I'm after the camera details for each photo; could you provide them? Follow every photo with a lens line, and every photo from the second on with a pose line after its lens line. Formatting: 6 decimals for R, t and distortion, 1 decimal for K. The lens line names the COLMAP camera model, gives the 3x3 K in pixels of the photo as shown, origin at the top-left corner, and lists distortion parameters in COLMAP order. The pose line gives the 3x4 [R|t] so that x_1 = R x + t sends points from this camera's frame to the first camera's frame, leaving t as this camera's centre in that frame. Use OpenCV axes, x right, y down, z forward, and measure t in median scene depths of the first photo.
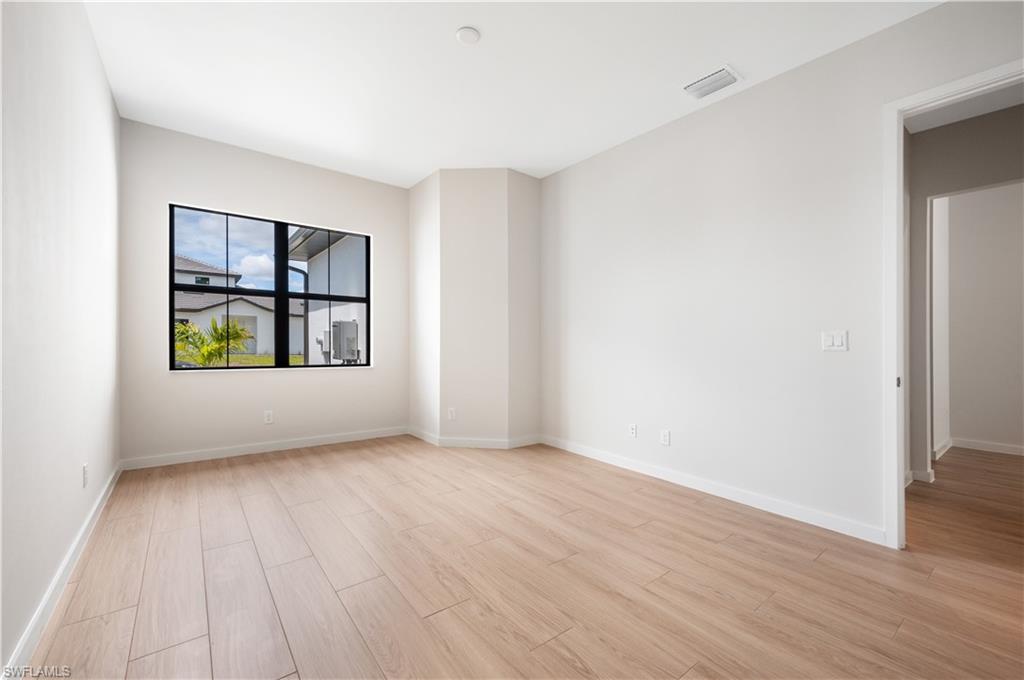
lens RADIAL K [[430.1, 0, 512.0], [0, 430.1, 340.0], [0, 0, 1]] dist [0.001329, 0.000065]
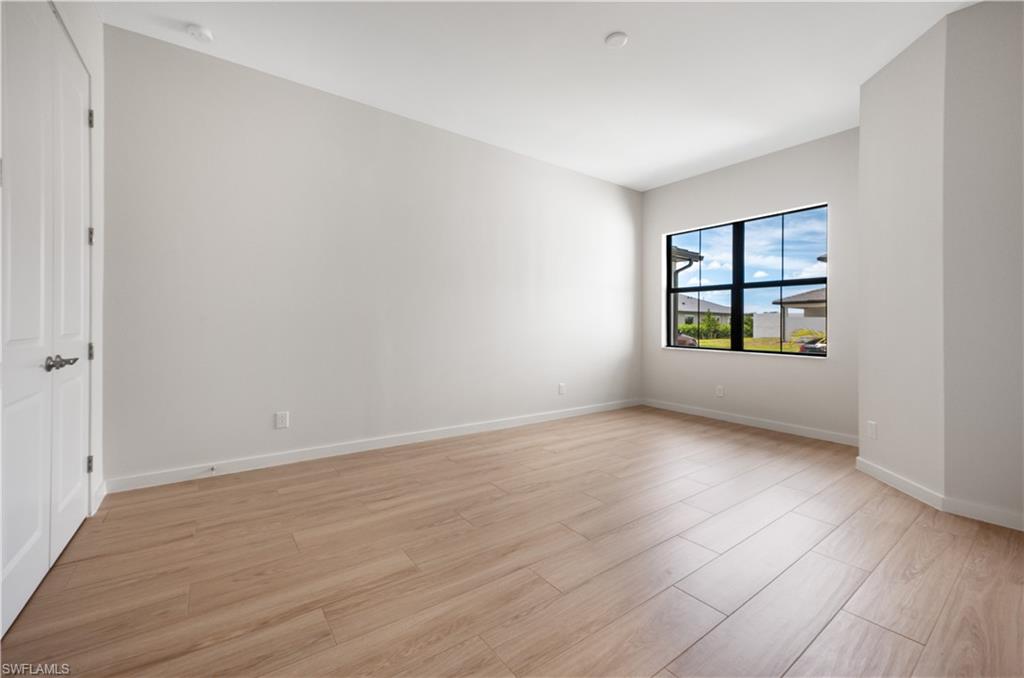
lens RADIAL K [[403.9, 0, 517.0], [0, 403.9, 343.4], [0, 0, 1]] dist [0.000648, 0.000001]
pose [[-0.015997, 0.030381, -0.999410, 0.543722], [-0.005777, 0.999519, 0.030477, 0.015427], [0.999855, 0.006261, -0.015814, 0.442831]]
